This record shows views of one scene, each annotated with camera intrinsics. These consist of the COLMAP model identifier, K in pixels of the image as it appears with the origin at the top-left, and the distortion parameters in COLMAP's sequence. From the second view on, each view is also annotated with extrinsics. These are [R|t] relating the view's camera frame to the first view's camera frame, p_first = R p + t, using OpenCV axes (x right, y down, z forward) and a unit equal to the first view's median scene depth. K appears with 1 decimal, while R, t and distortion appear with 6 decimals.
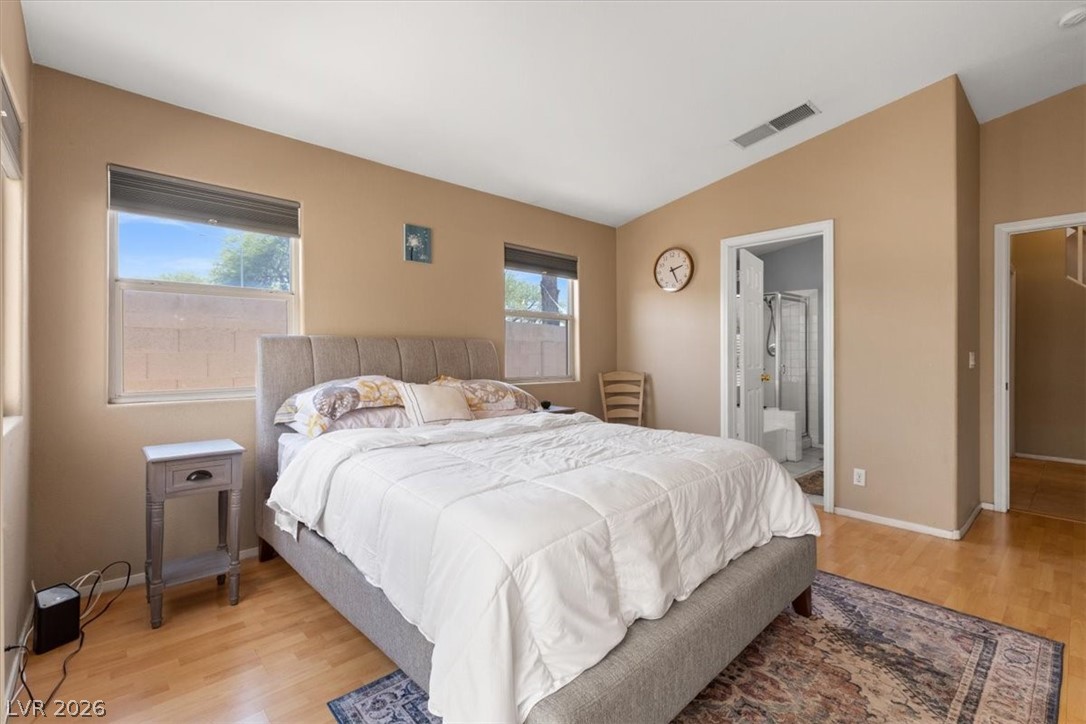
lens RADIAL K [[488.9, 0, 537.8], [0, 488.9, 357.2], [0, 0, 1]] dist [0.007279, -0.000591]
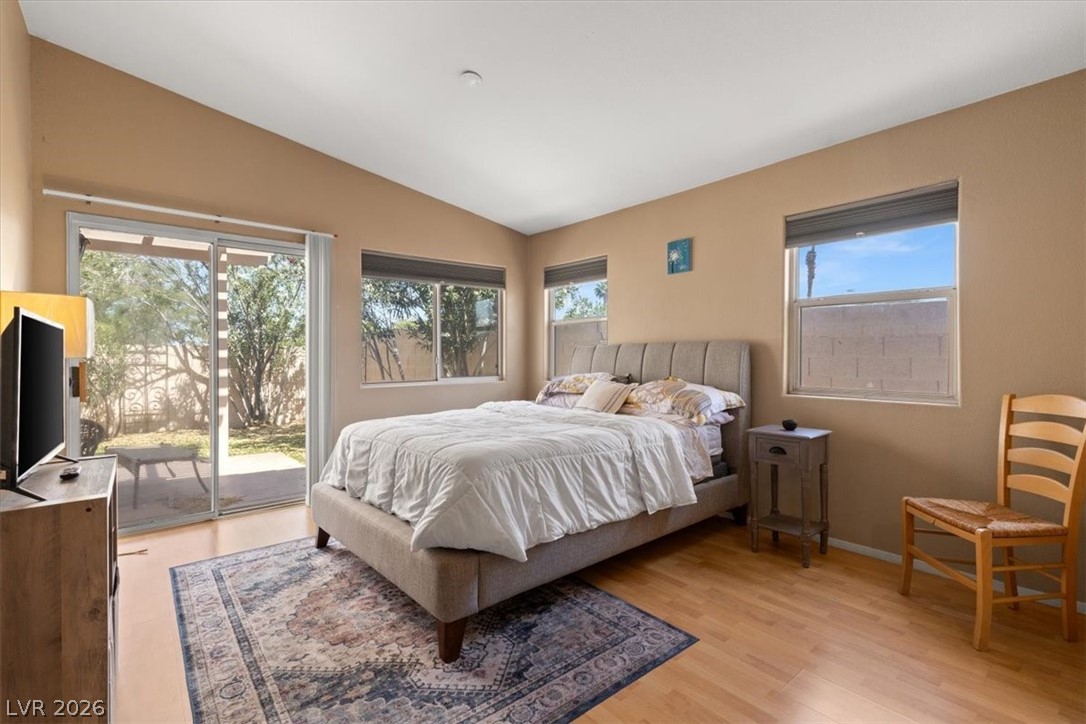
lens RADIAL K [[488.9, 0, 538.1], [0, 488.9, 360.4], [0, 0, 1]] dist [0.007279, -0.000591]
pose [[-0.045324, -0.000746, -0.998972, 1.440437], [-0.013820, 0.999904, -0.000120, 0.008350], [0.998877, 0.013800, -0.045330, 1.237047]]
